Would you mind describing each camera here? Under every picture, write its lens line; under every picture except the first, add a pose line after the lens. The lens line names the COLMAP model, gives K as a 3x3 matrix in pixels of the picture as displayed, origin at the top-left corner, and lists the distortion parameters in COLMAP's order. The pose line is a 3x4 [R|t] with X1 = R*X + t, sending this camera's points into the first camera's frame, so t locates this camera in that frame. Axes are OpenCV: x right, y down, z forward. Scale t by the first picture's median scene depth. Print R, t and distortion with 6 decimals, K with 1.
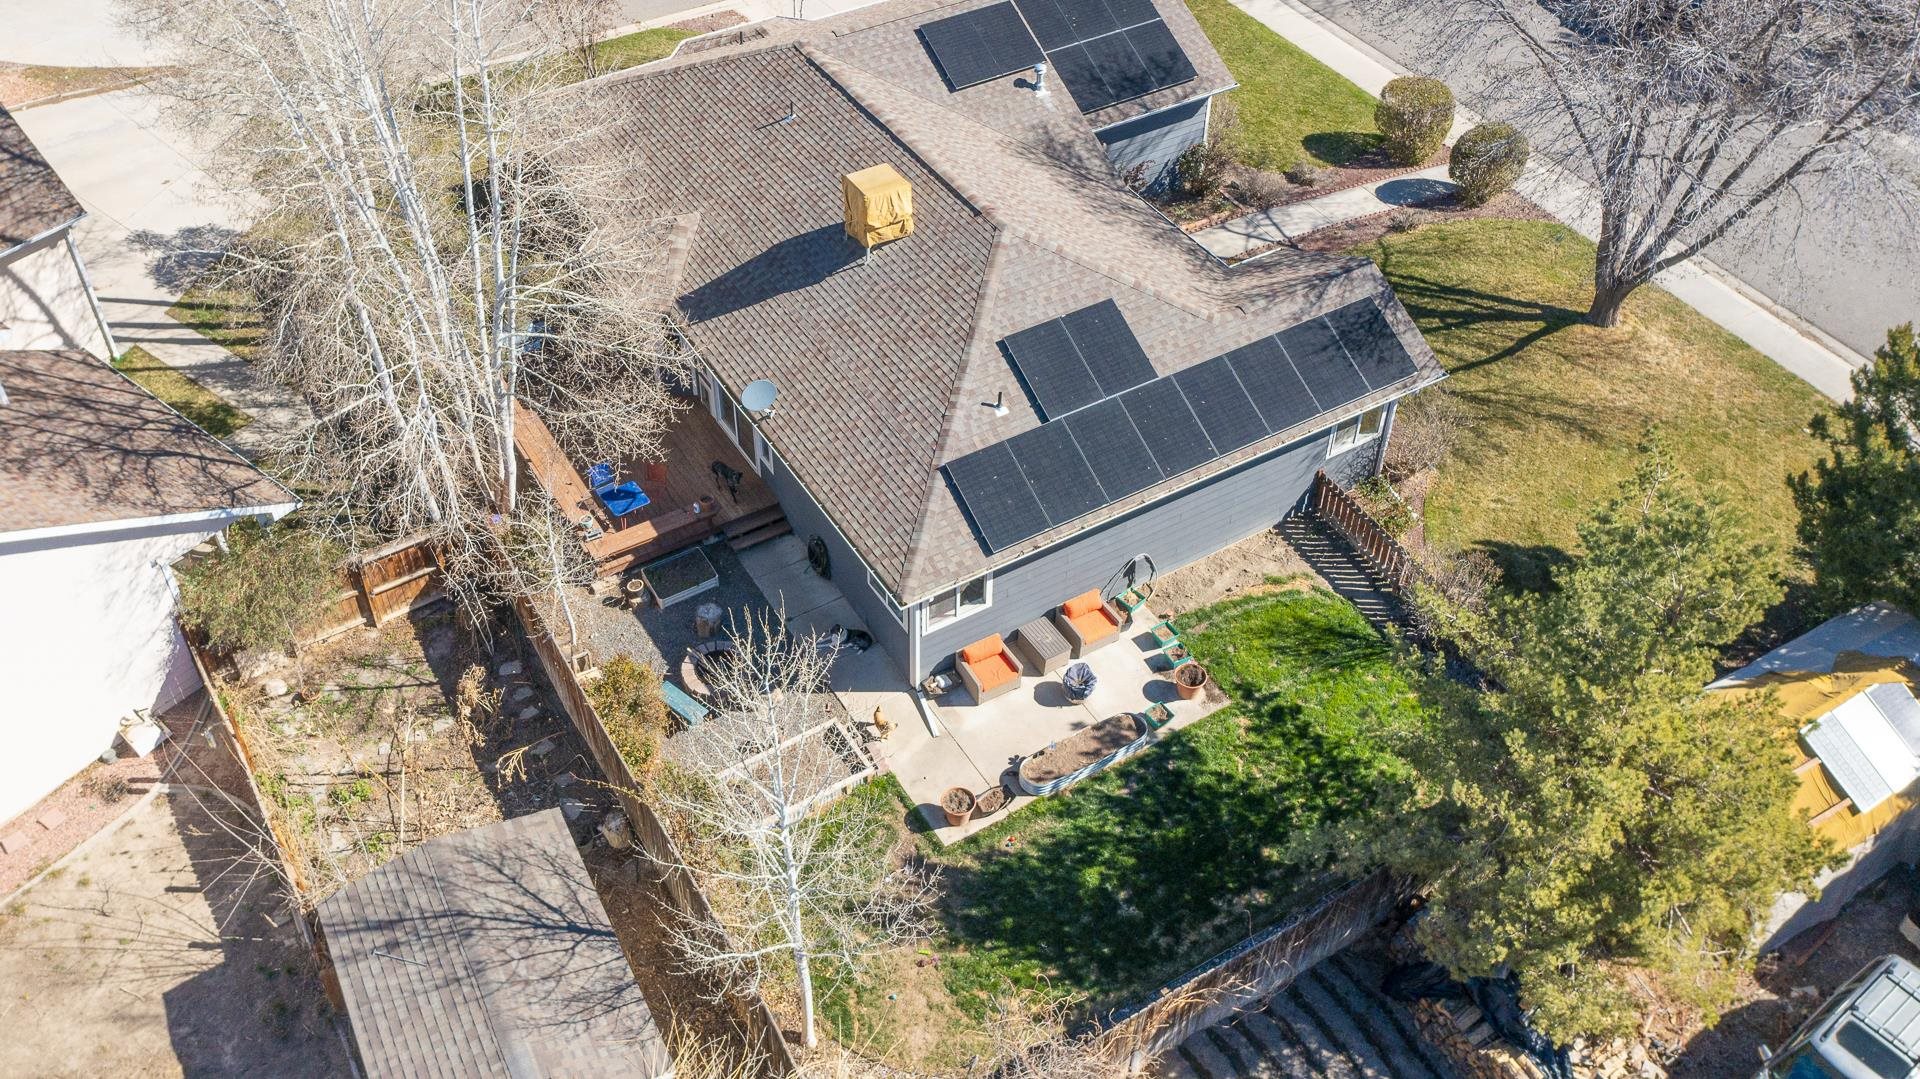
lens RADIAL K [[1711.4, 0, 928.2], [0, 1711.4, 460.0], [0, 0, 1]] dist [-0.005915, -0.005228]
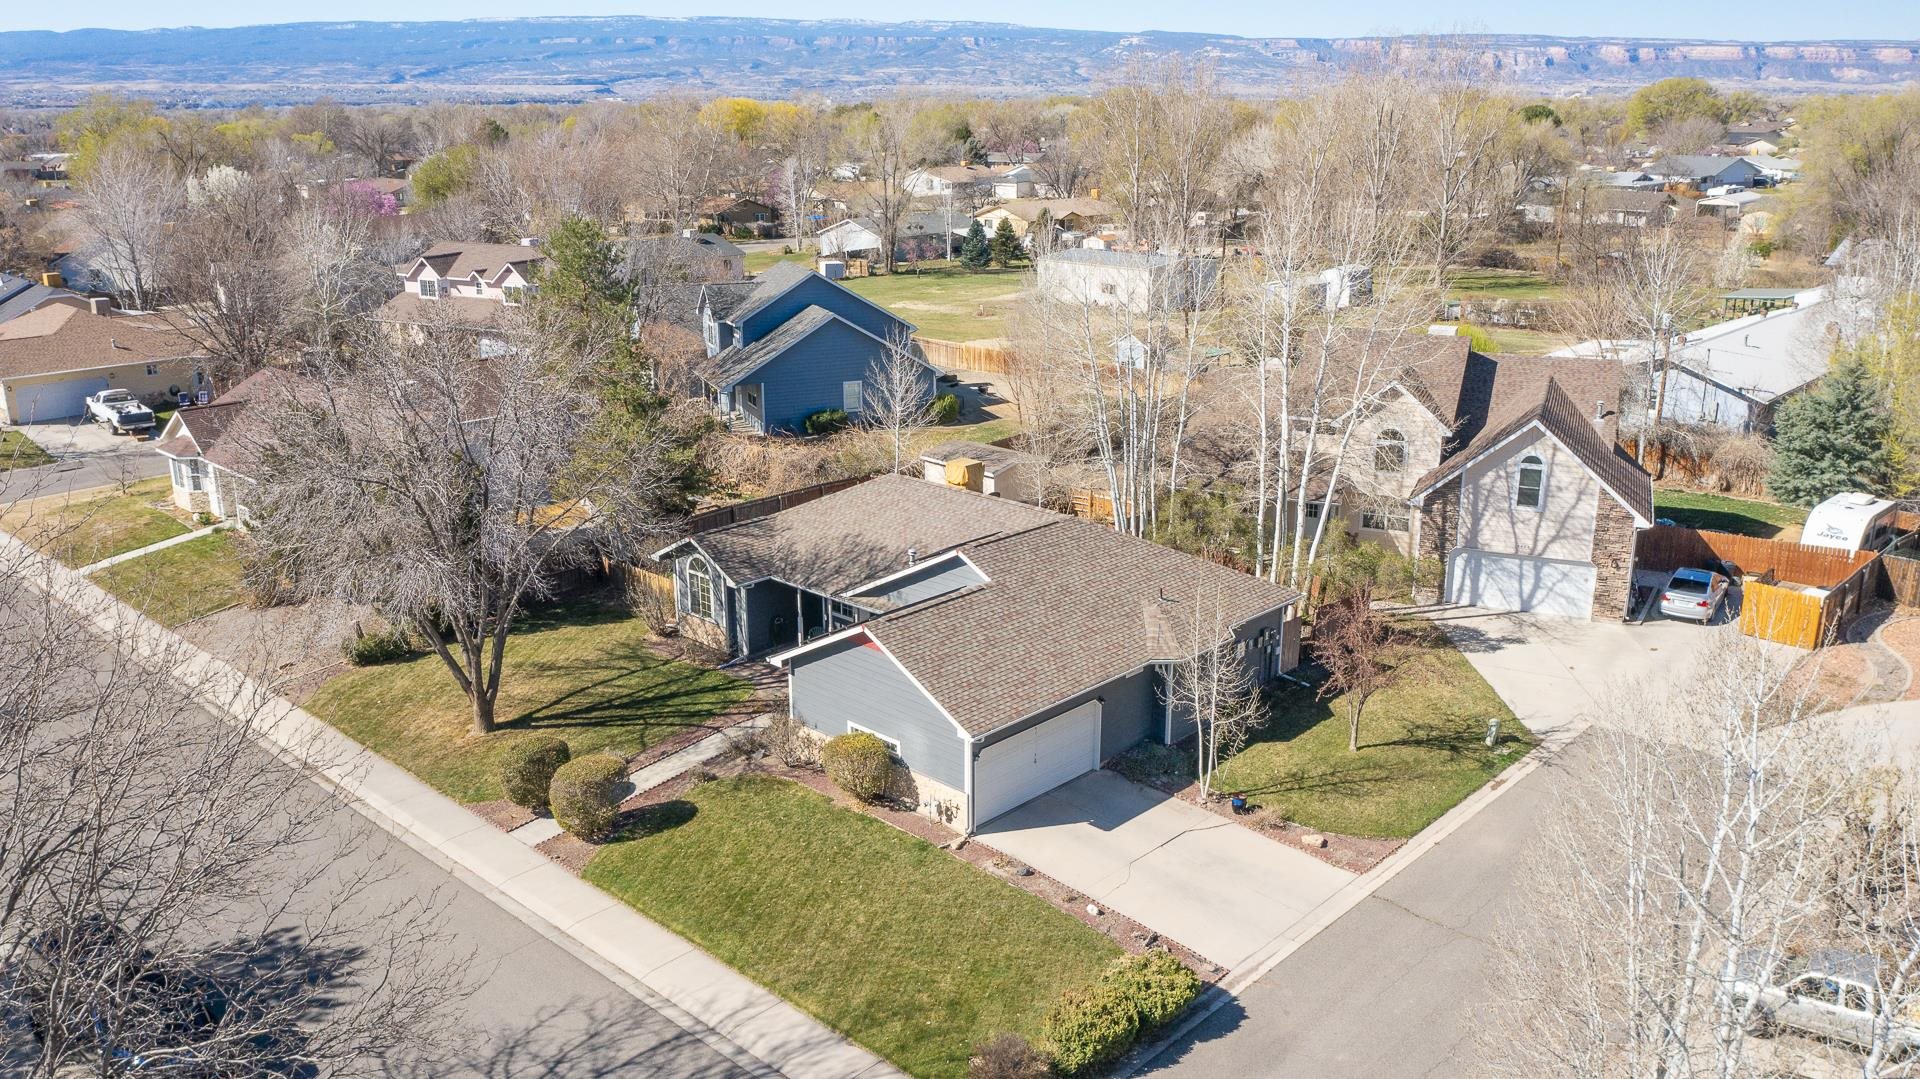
lens RADIAL K [[1509.8, 0, 962.7], [0, 1509.8, 541.0], [0, 0, 1]] dist [-0.005938, -0.005028]
pose [[-0.963236, 0.080769, -0.256228, 0.407780], [-0.175053, 0.534792, 0.826653, -1.505534], [0.203797, 0.841115, -0.500992, 1.935280]]
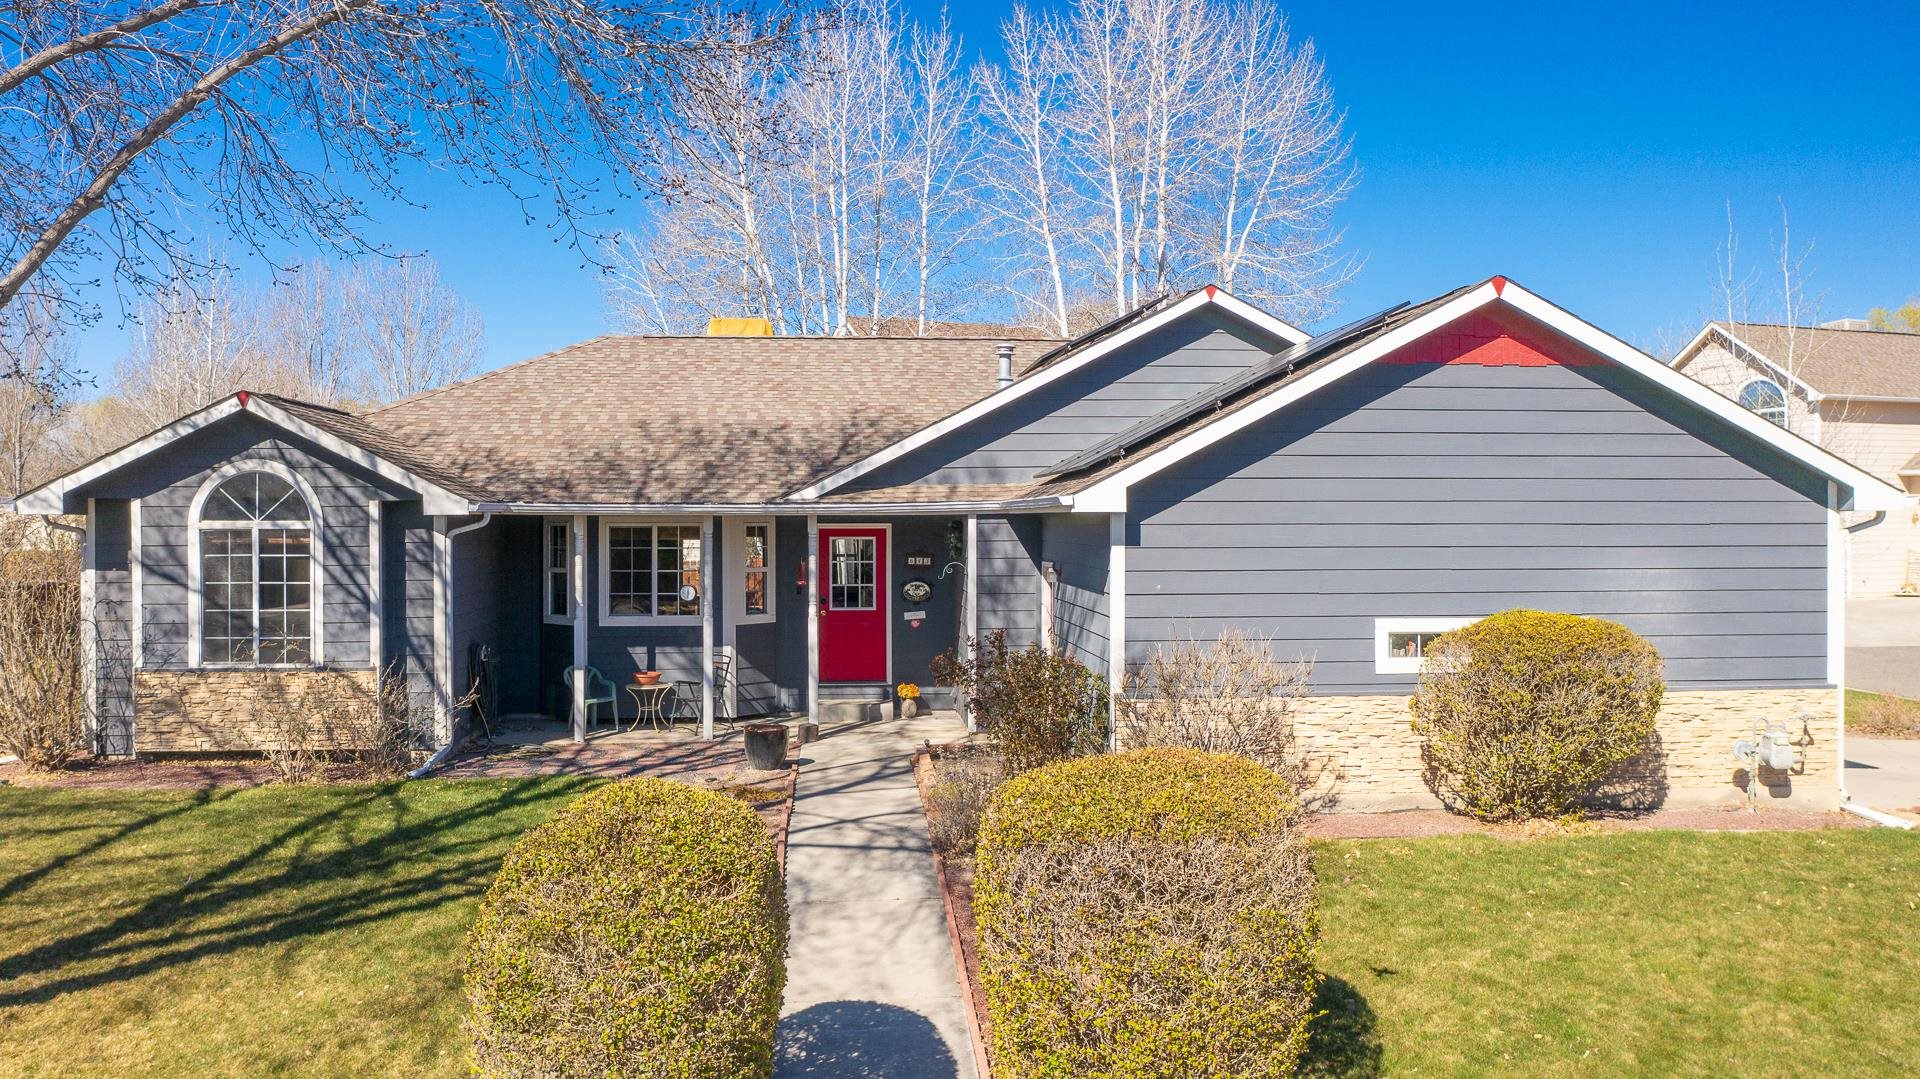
lens RADIAL K [[1520.9, 0, 960.0], [0, 1520.9, 539.5], [0, 0, 1]] dist [-0.007441, -0.003885]
pose [[-0.434060, 0.003343, -0.900878, 0.635749], [-0.596253, 0.748563, 0.290064, -0.384775], [0.675333, 0.663056, -0.322928, 1.429720]]
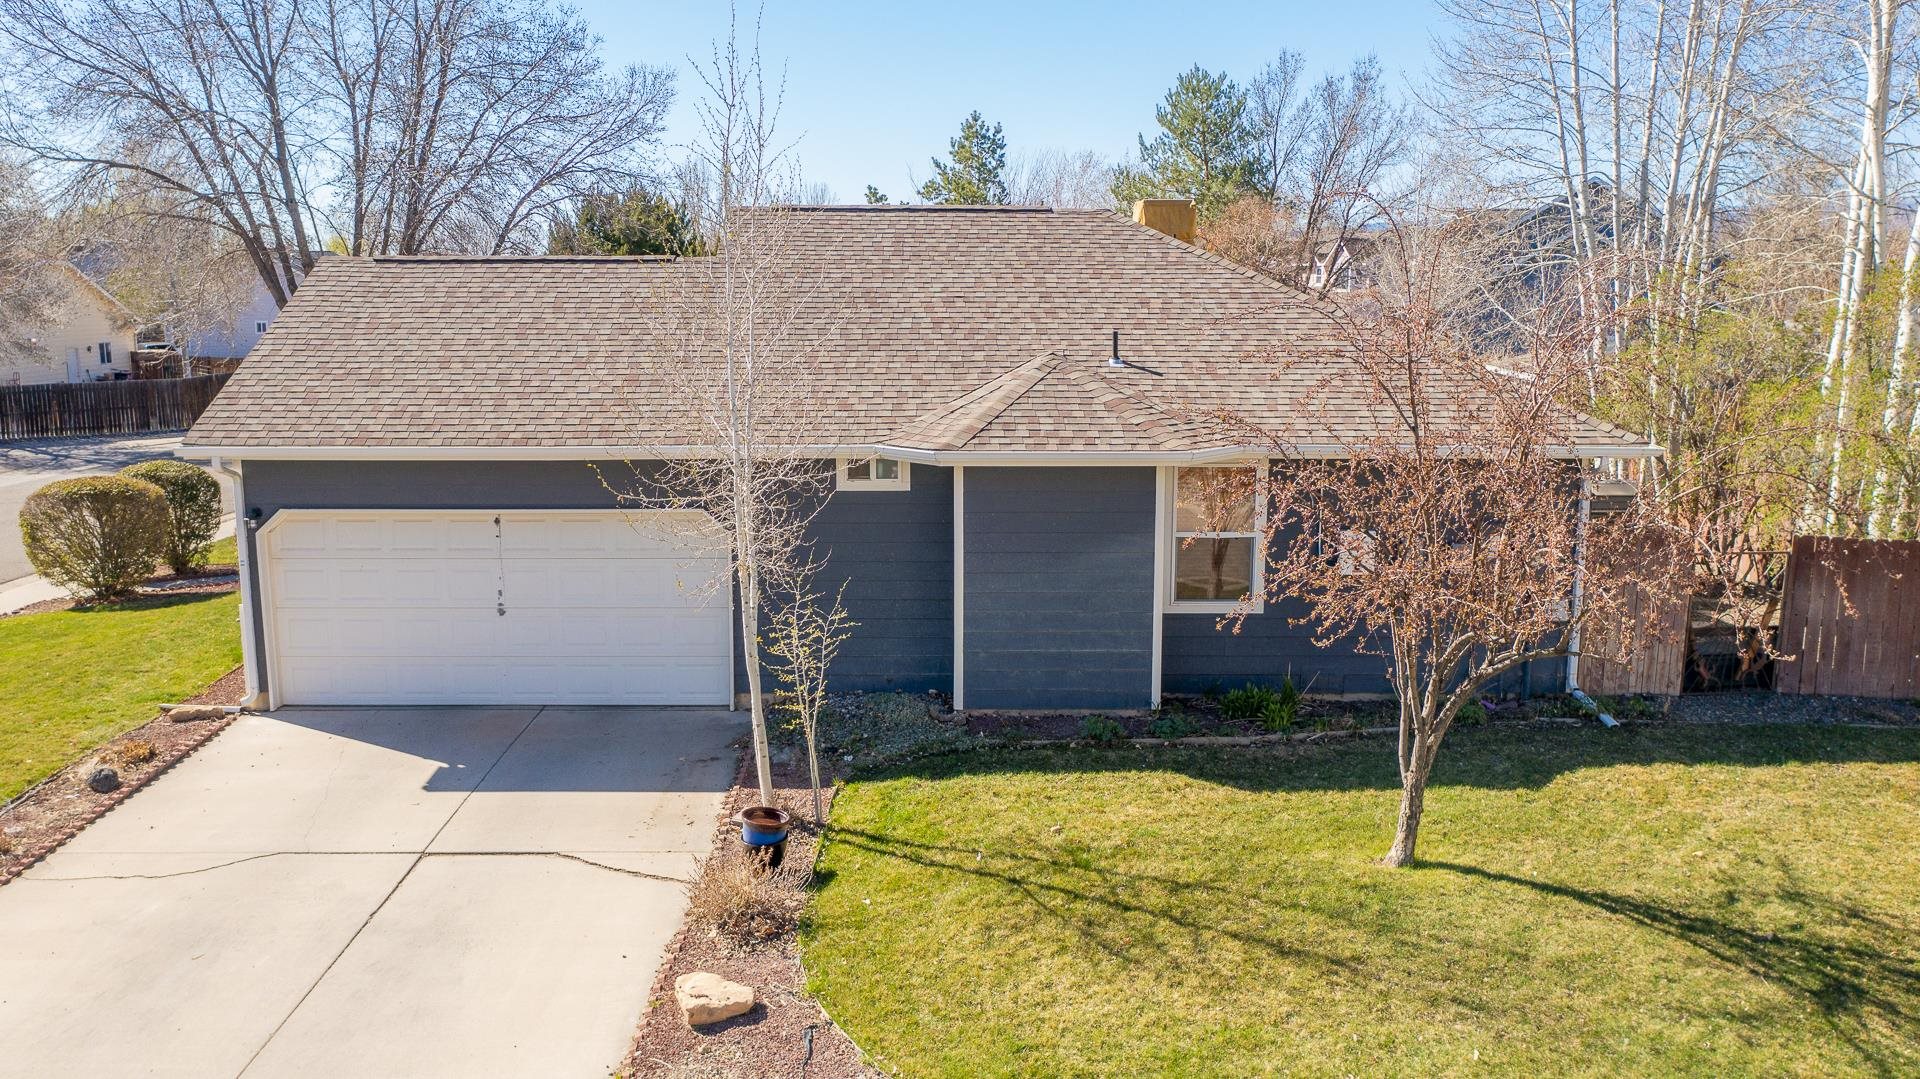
lens RADIAL K [[1540.5, 0, 967.8], [0, 1540.5, 501.2], [0, 0, 1]] dist [-0.008233, -0.007677]
pose [[-0.864957, -0.074945, 0.496219, -0.375900], [0.330482, 0.659051, 0.675599, -0.676954], [-0.377666, 0.748355, -0.545282, 1.660161]]
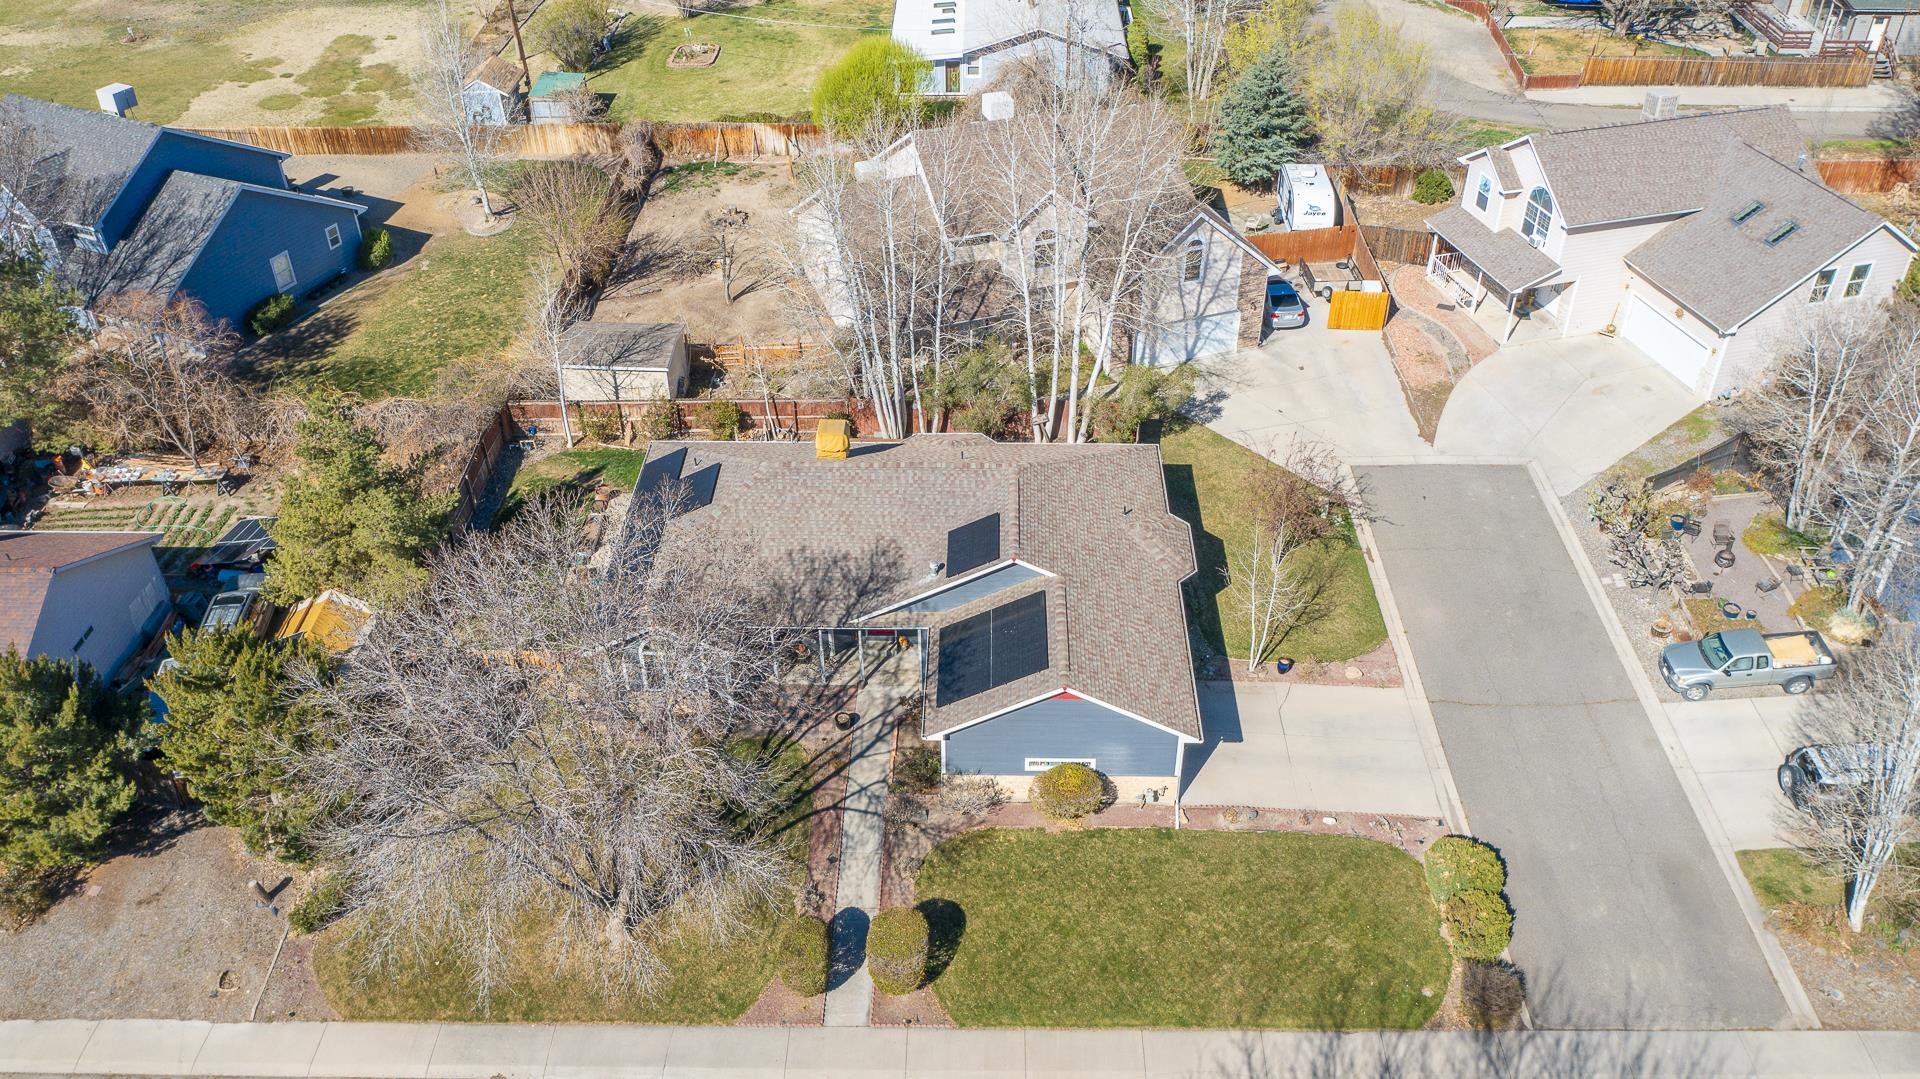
lens RADIAL K [[1509.8, 0, 962.7], [0, 1509.8, 541.0], [0, 0, 1]] dist [-0.005938, -0.005028]
pose [[-0.526446, 0.514384, -0.676952, 1.066483], [-0.559783, 0.389579, 0.731349, -1.395741], [0.639921, 0.763962, 0.082851, 1.071590]]
